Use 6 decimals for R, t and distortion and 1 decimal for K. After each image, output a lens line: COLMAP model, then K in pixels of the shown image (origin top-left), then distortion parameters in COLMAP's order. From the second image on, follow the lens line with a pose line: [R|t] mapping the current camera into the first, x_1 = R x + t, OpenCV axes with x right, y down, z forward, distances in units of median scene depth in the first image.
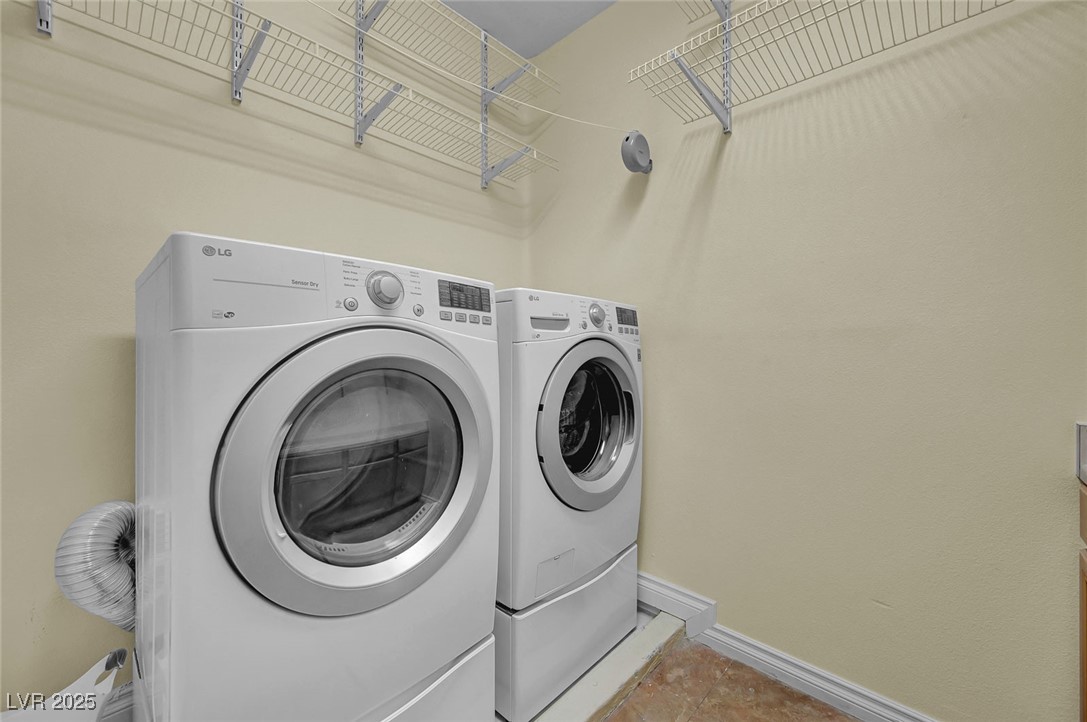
lens RADIAL K [[426.0, 0, 542.9], [0, 426.0, 355.6], [0, 0, 1]] dist [-0.011913, 0.000138]
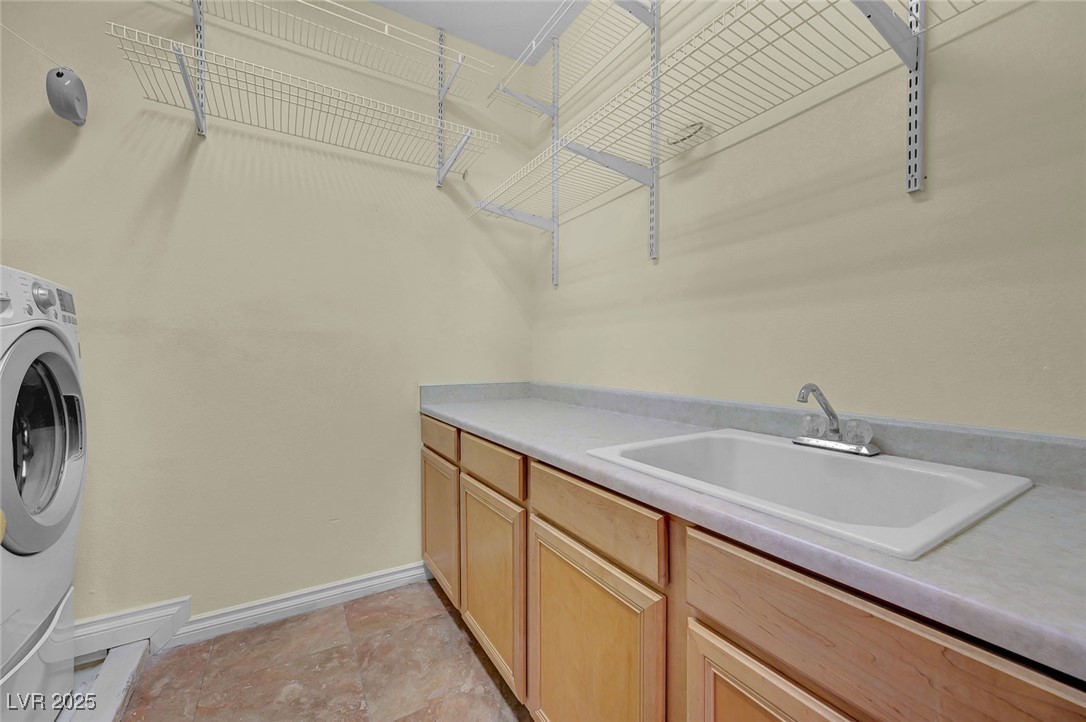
lens RADIAL K [[425.6, 0, 542.4], [0, 425.6, 361.2], [0, 0, 1]] dist [-0.011913, 0.000138]
pose [[0.254787, -0.017495, 0.966839, -0.359750], [0.000721, 0.999839, 0.017902, 0.007121], [-0.966997, -0.003865, 0.254758, -0.067919]]
